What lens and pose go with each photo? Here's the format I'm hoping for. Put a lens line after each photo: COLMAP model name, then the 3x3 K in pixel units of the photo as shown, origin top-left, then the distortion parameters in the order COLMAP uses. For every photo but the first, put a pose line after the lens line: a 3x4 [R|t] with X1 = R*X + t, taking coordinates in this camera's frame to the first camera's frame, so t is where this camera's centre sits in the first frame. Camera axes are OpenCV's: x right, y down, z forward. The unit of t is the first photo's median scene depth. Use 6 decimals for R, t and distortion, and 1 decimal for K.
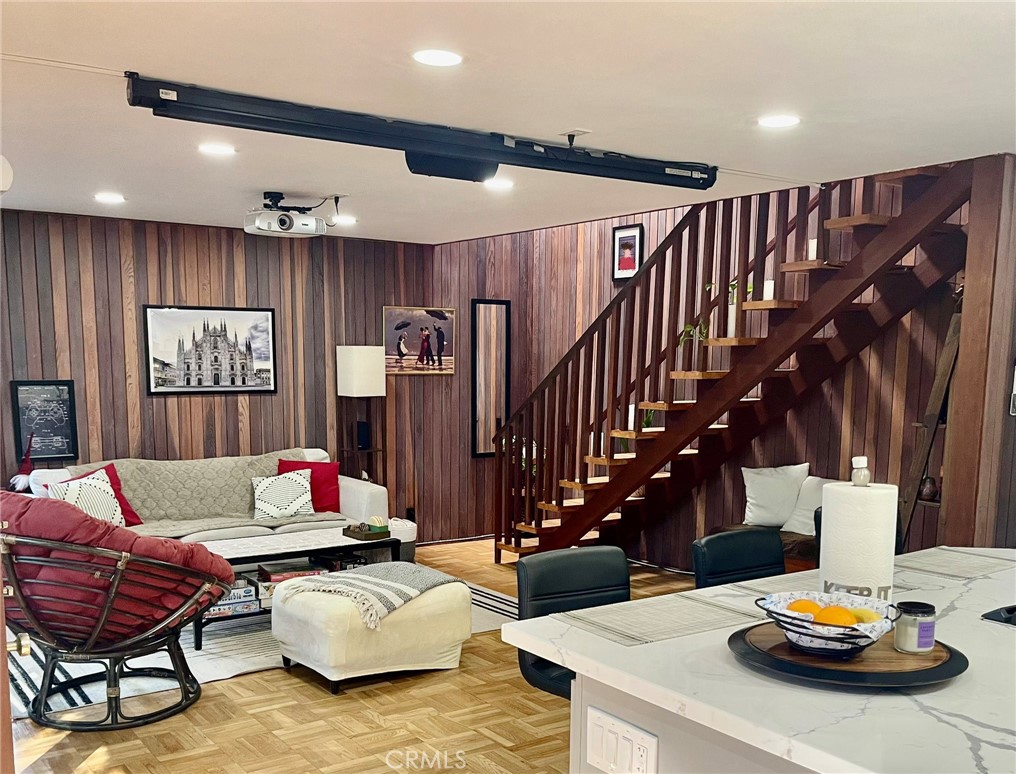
lens RADIAL K [[1009.6, 0, 520.0], [0, 1009.6, 504.8], [0, 0, 1]] dist [0.037656, 0.000000]
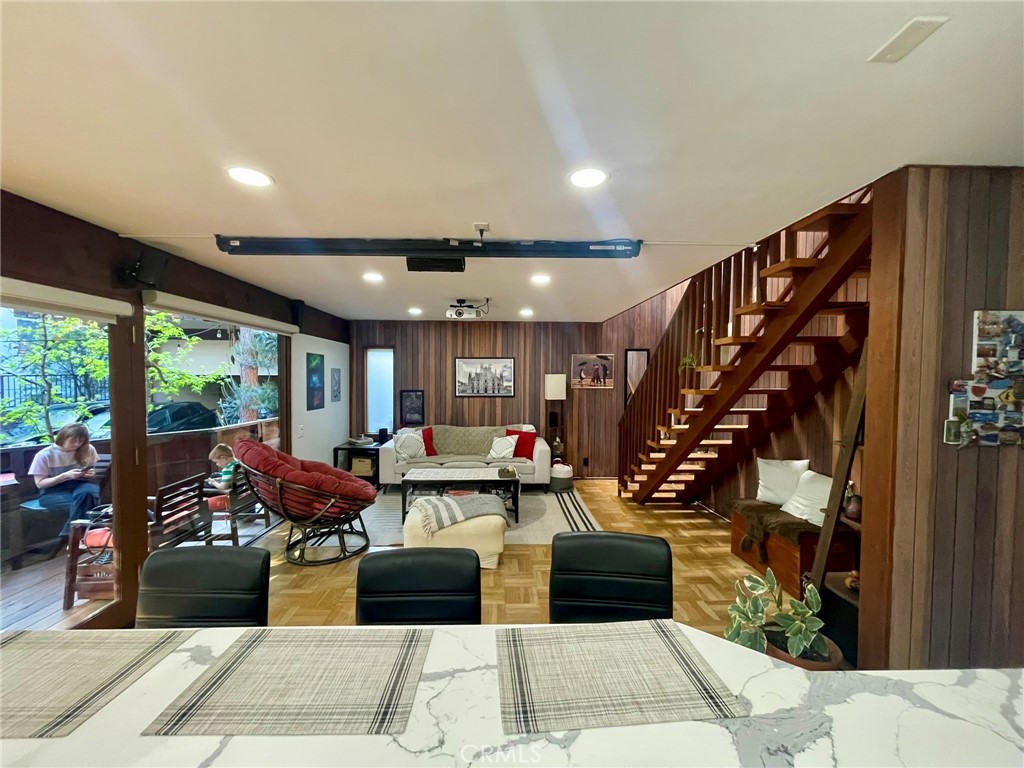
lens RADIAL K [[410.6, 0, 512.8], [0, 410.6, 393.4], [0, 0, 1]] dist [-0.000935, -0.000401]
pose [[0.835003, 0.016759, -0.549991, 0.250278], [-0.078186, 0.993008, -0.088445, -0.048687], [0.544663, 0.116854, 0.830474, 0.336282]]
